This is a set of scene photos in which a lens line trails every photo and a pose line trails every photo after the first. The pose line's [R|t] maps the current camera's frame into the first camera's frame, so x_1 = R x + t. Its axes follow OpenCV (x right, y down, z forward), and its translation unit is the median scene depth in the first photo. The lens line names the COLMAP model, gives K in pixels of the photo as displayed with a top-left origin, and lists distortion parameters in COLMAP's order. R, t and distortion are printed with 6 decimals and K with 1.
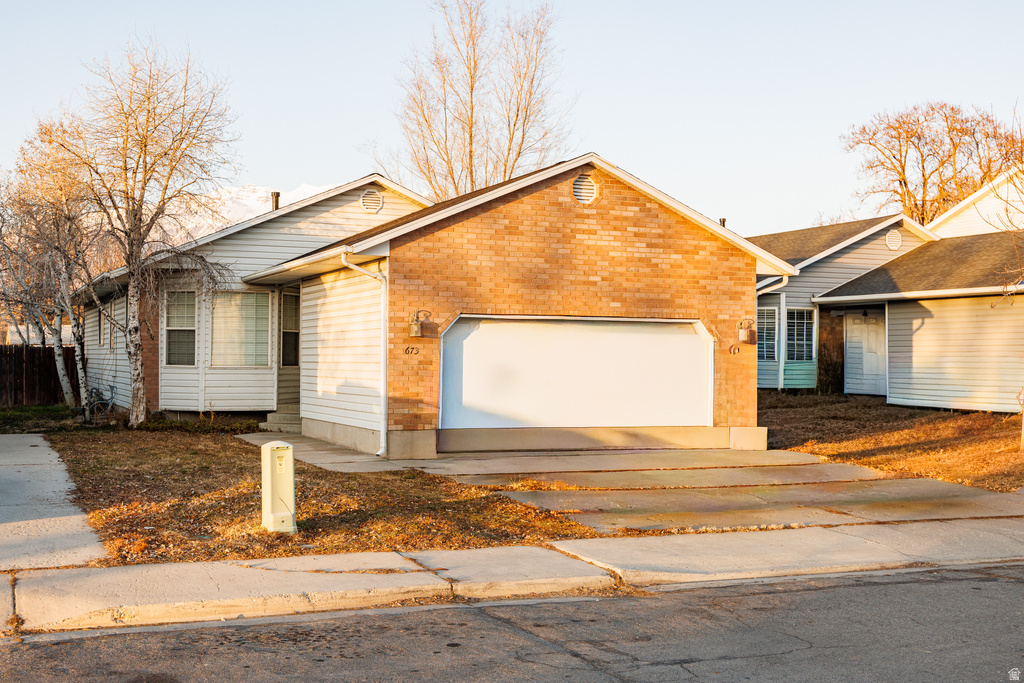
lens RADIAL K [[1099.5, 0, 507.8], [0, 1099.5, 341.5], [0, 0, 1]] dist [0.021225, 0.000000]
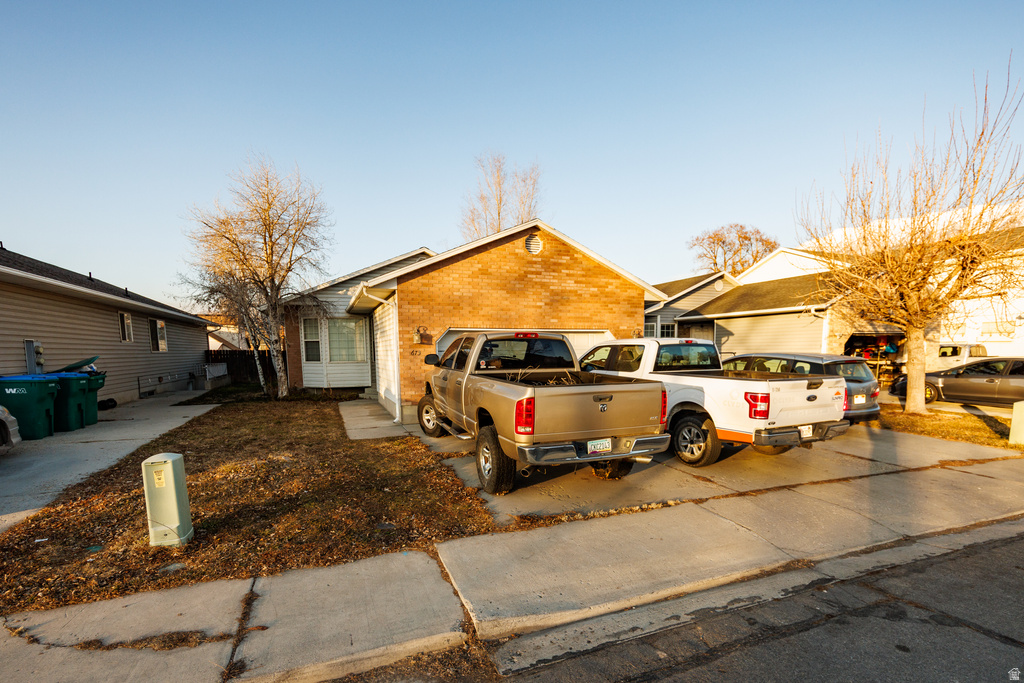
lens RADIAL K [[451.7, 0, 534.5], [0, 451.7, 412.7], [0, 0, 1]] dist [0.011913, -0.000155]
pose [[0.999772, -0.014108, -0.016004, 0.066578], [0.016385, 0.988172, 0.152475, -0.002132], [0.013663, -0.152702, 0.988178, 0.289273]]
